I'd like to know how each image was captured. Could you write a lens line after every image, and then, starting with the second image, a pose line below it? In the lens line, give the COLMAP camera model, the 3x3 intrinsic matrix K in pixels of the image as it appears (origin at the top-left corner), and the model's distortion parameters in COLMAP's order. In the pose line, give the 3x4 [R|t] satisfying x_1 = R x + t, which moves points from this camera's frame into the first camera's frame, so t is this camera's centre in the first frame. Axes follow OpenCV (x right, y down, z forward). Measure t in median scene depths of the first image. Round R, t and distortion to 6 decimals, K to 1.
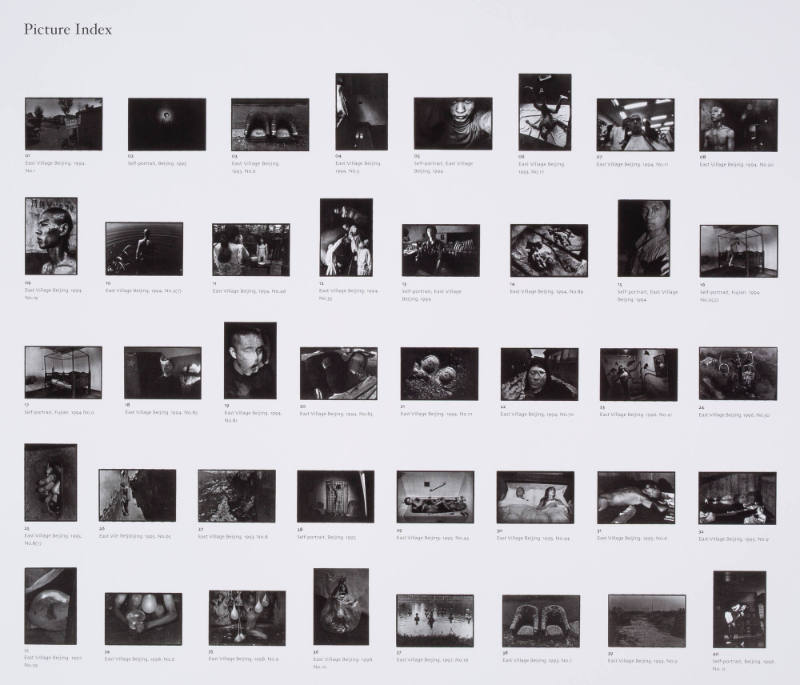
lens RADIAL K [[1441.9, 0, 400.9], [0, 1441.9, 343.3], [0, 0, 1]] dist [-0.027219, 0.000000]
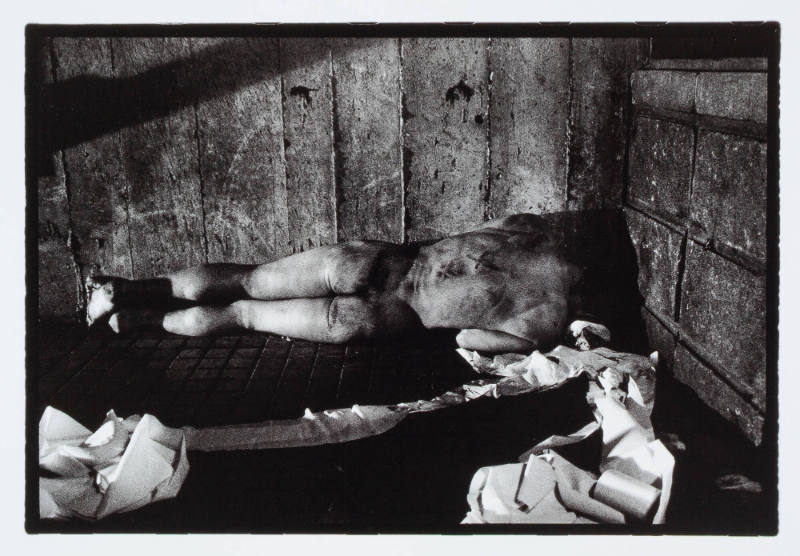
lens RADIAL K [[1370.9, 0, 400.7], [0, 1370.9, 277.9], [0, 0, 1]] dist [0.123156, 0.000000]
pose [[0.999996, -0.002312, -0.001730, 0.233911], [0.002303, 0.999985, -0.004980, 0.108059], [0.001742, 0.004976, 0.999986, 0.900953]]
